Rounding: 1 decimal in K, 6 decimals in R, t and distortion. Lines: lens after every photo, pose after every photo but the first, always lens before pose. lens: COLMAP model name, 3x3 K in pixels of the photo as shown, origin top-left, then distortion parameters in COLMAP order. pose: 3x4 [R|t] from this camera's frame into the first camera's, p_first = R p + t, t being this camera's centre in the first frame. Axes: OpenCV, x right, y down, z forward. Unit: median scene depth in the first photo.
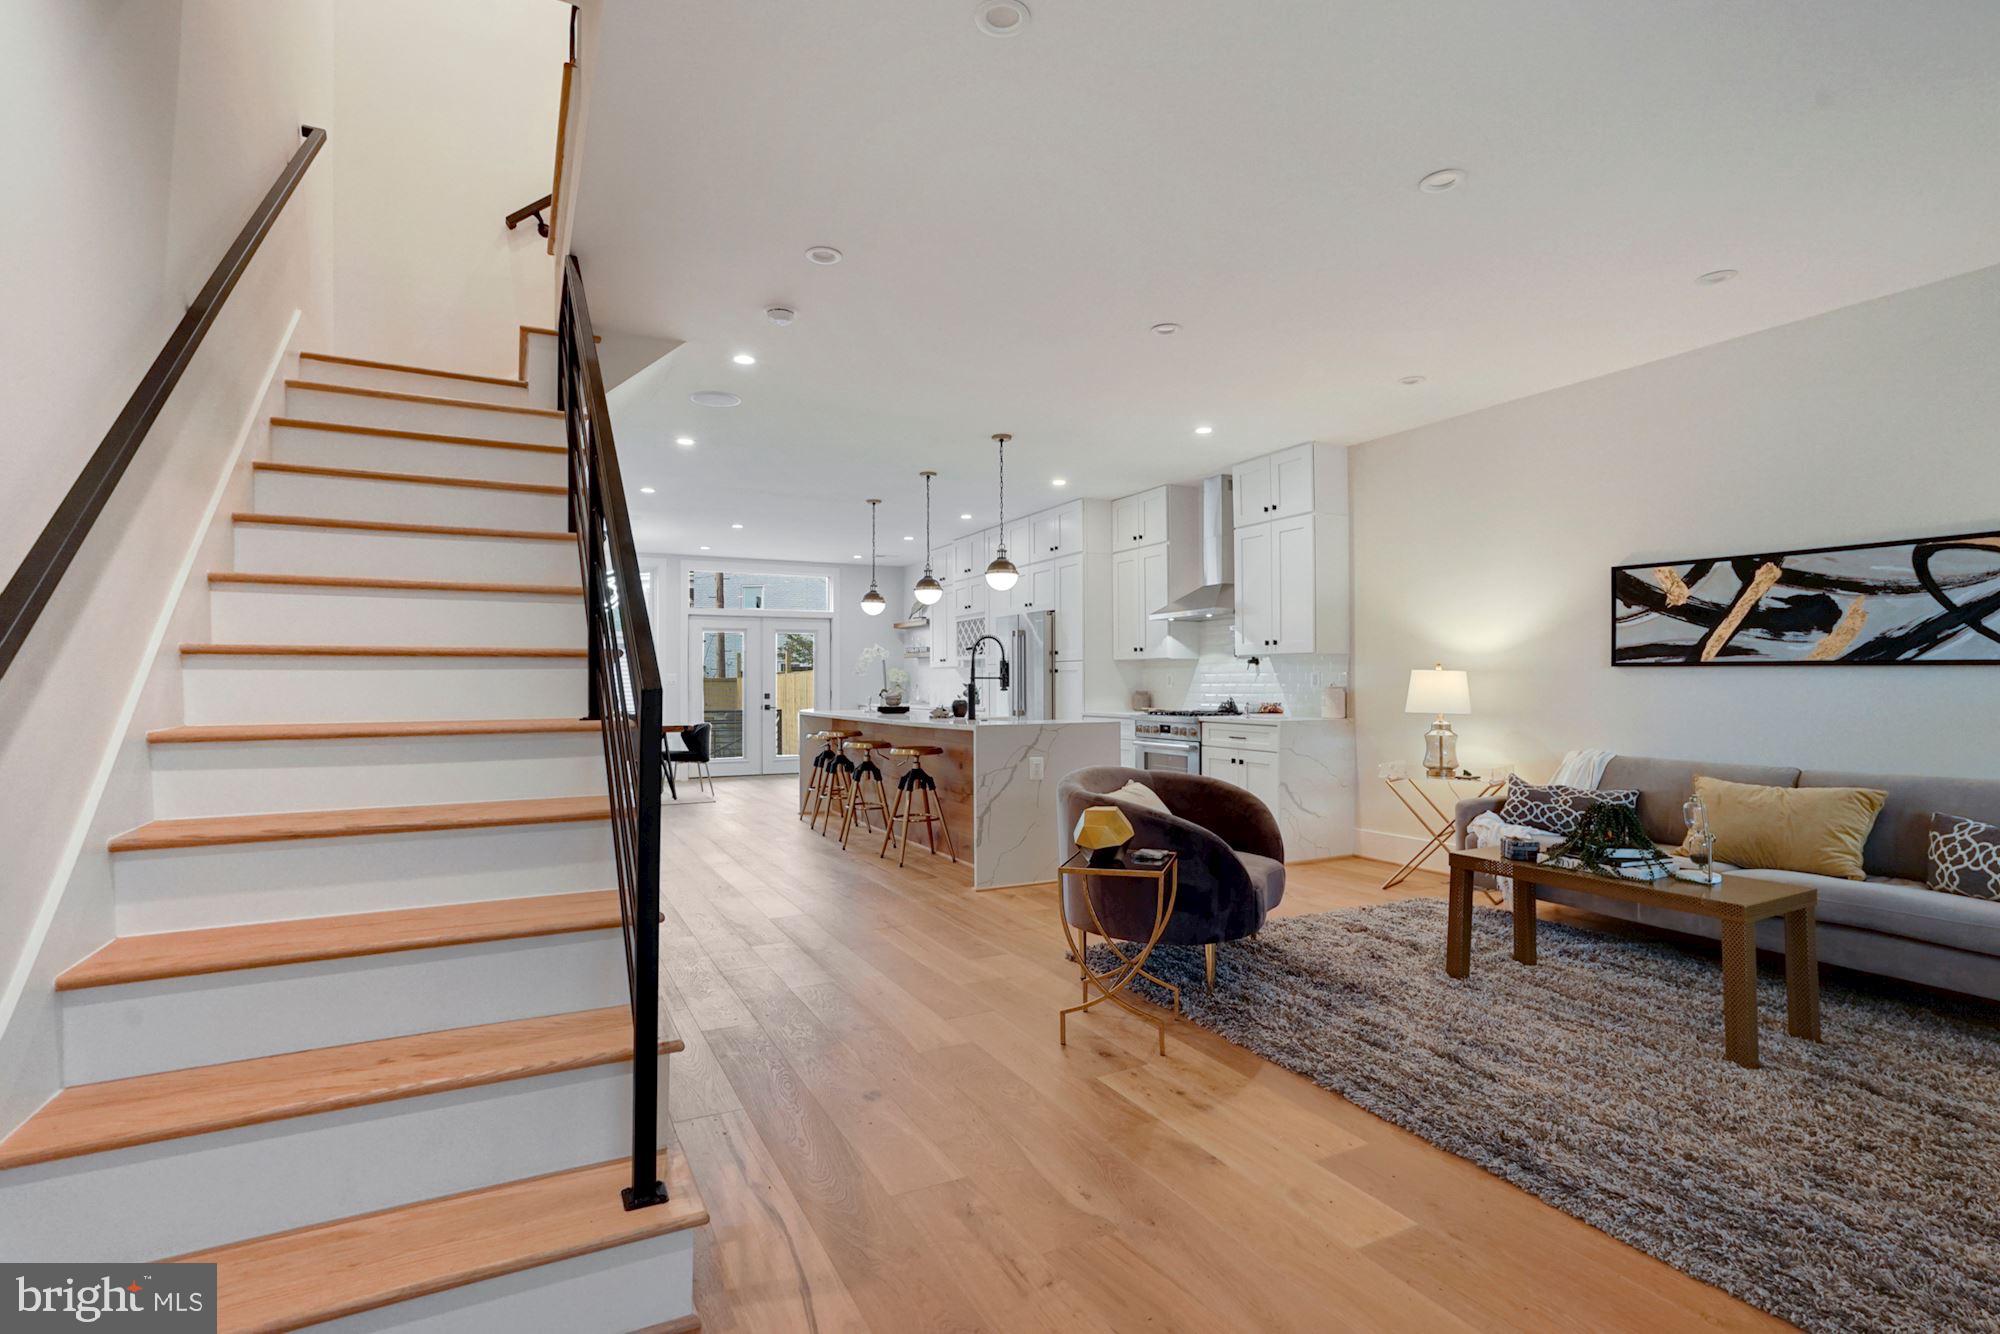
lens RADIAL K [[948.8, 0, 1000.0], [0, 948.8, 667.0], [0, 0, 1]] dist [-0.030174, 0.020445]
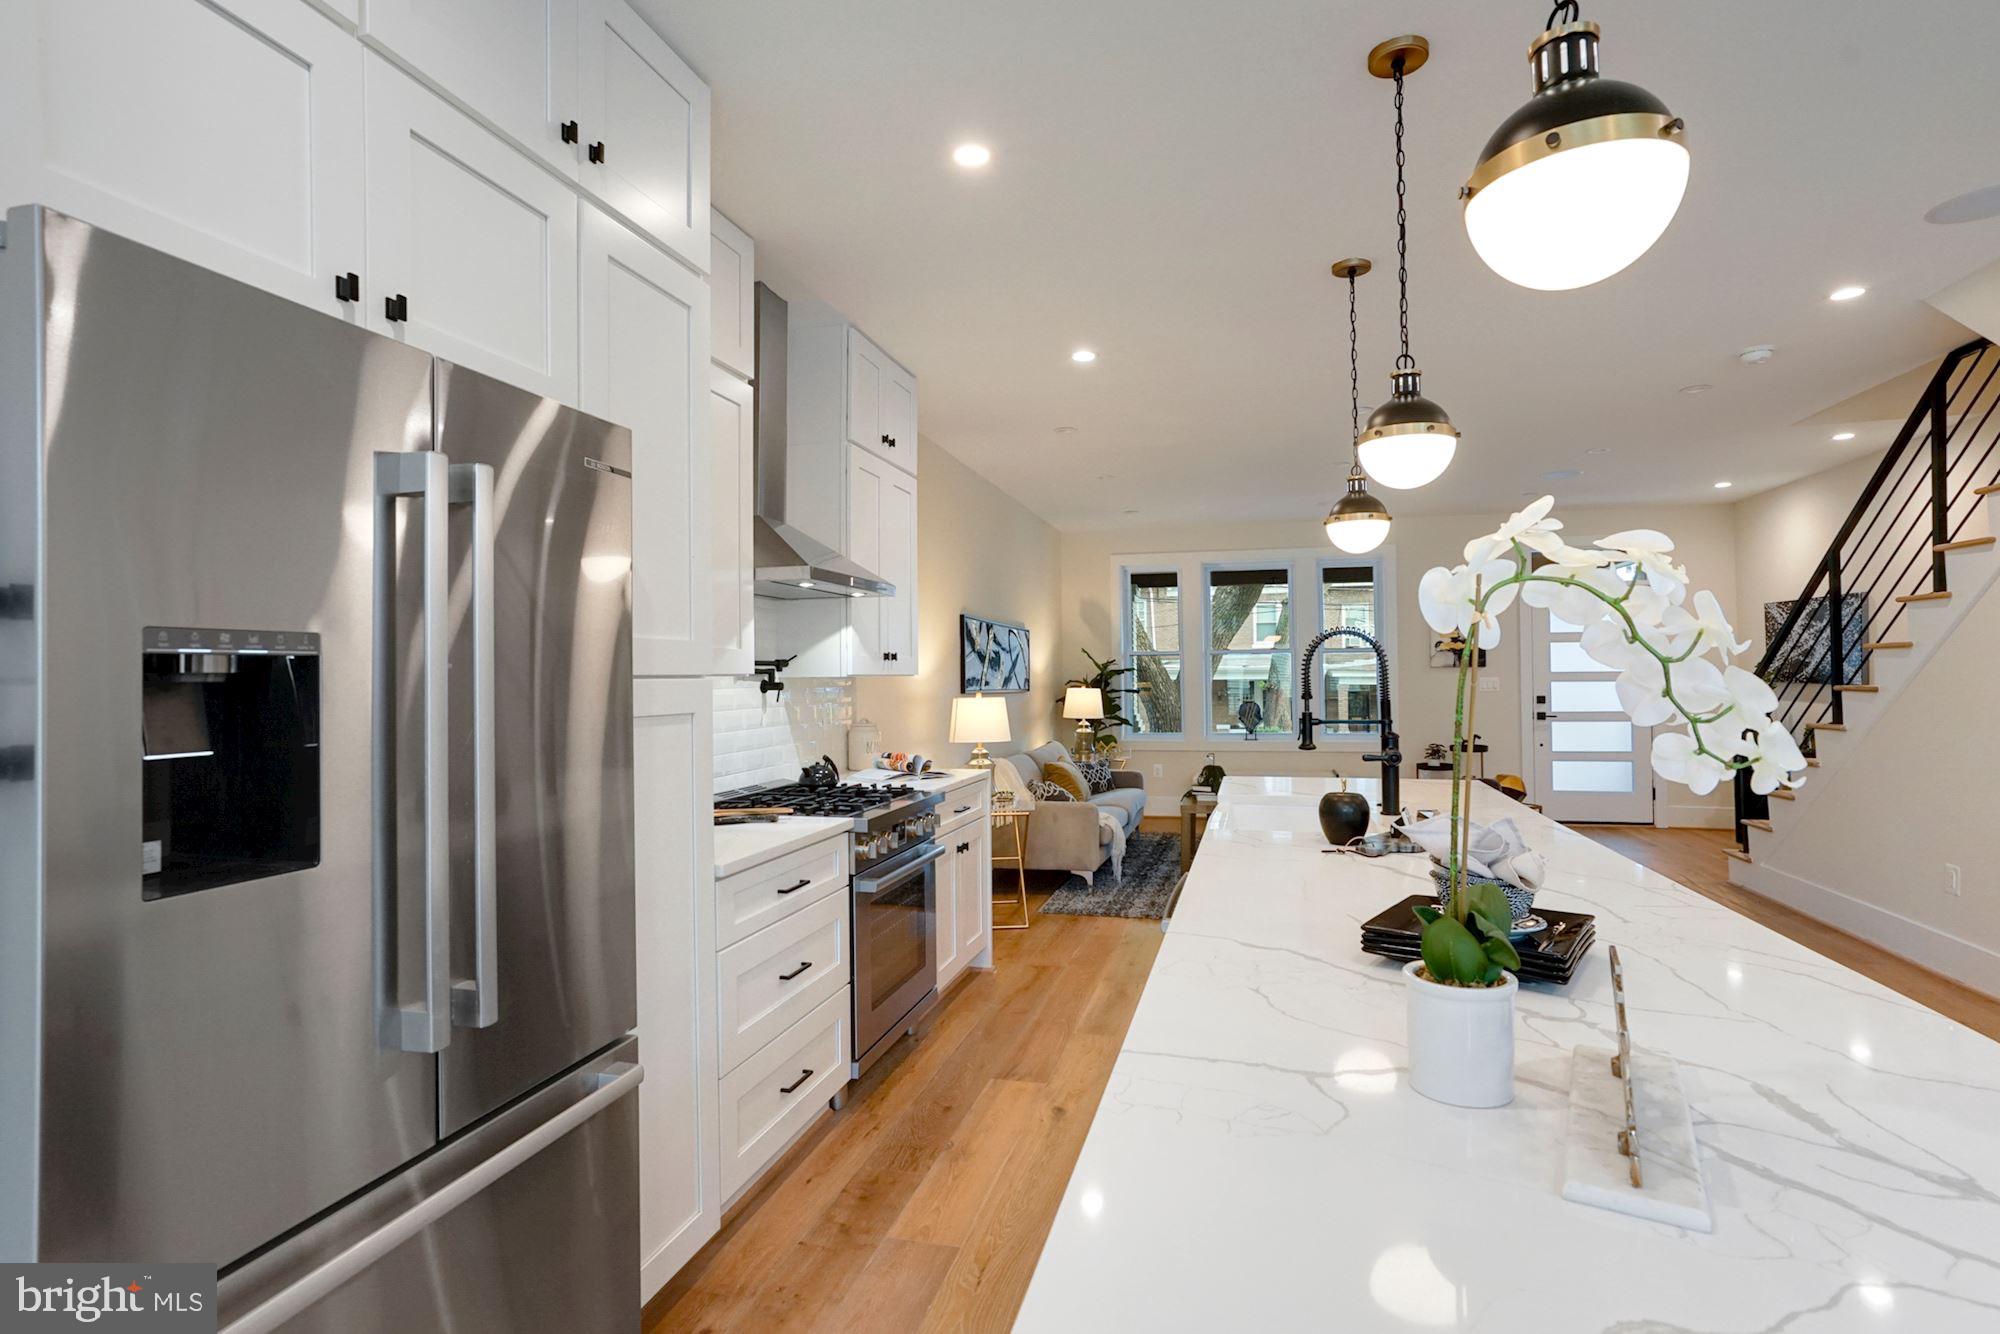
lens RADIAL K [[974.9, 0, 1002.6], [0, 974.9, 651.7], [0, 0, 1]] dist [-0.036892, 0.027722]
pose [[-0.732669, 0.024520, 0.680143, -0.324560], [-0.001197, 0.999303, -0.037315, -0.009155], [-0.680584, -0.028154, -0.732129, 2.254533]]
